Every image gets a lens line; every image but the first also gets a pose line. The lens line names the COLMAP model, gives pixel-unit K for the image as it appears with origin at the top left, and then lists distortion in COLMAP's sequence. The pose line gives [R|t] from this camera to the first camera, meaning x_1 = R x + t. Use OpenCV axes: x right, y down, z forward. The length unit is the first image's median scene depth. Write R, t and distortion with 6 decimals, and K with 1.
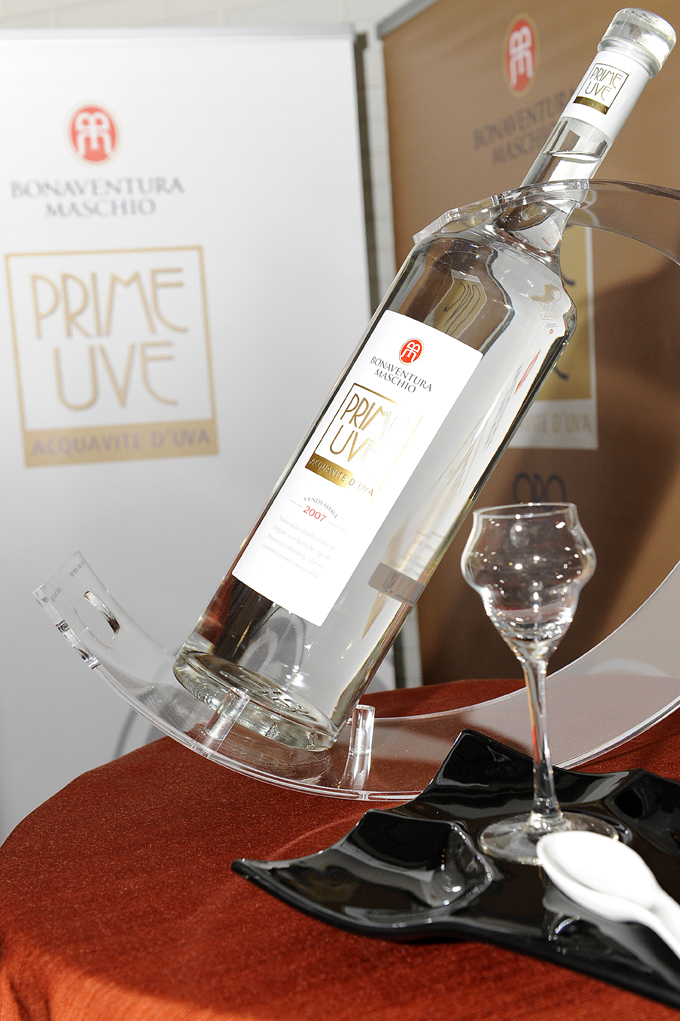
lens RADIAL K [[1194.6, 0, 339.4], [0, 1194.6, 511.3], [0, 0, 1]] dist [0.082130, 0.000000]
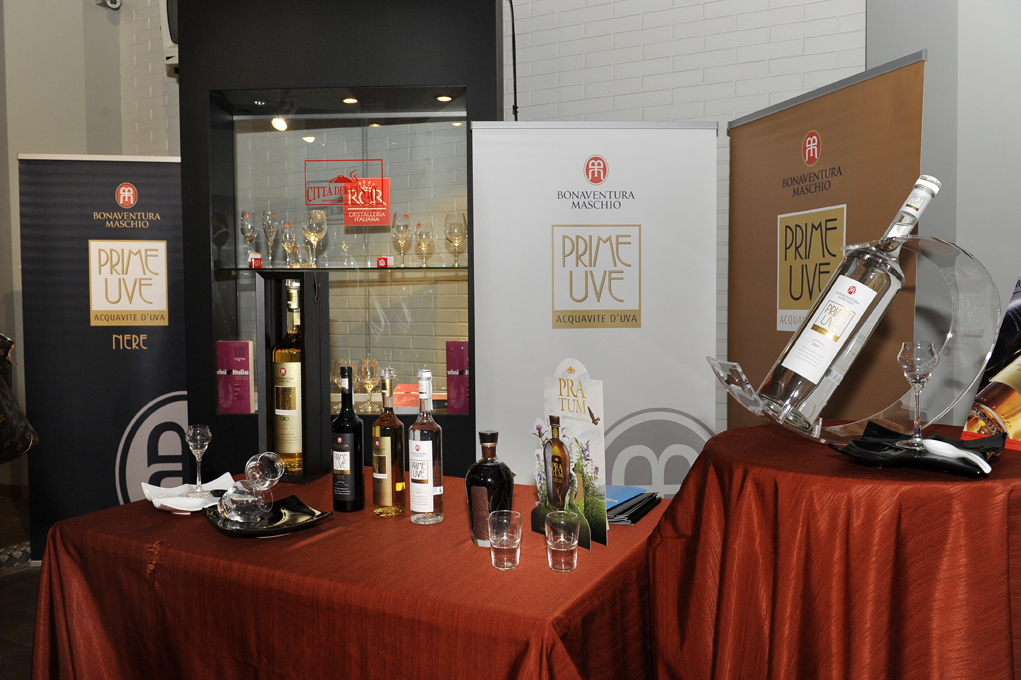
lens RADIAL K [[863.9, 0, 511.1], [0, 863.9, 339.5], [0, 0, 1]] dist [0.000864, 0.007252]
pose [[0.998240, 0.058173, -0.011504, -0.314843], [-0.058663, 0.997112, -0.048223, 0.057113], [0.008665, 0.048813, 0.998770, -0.464127]]
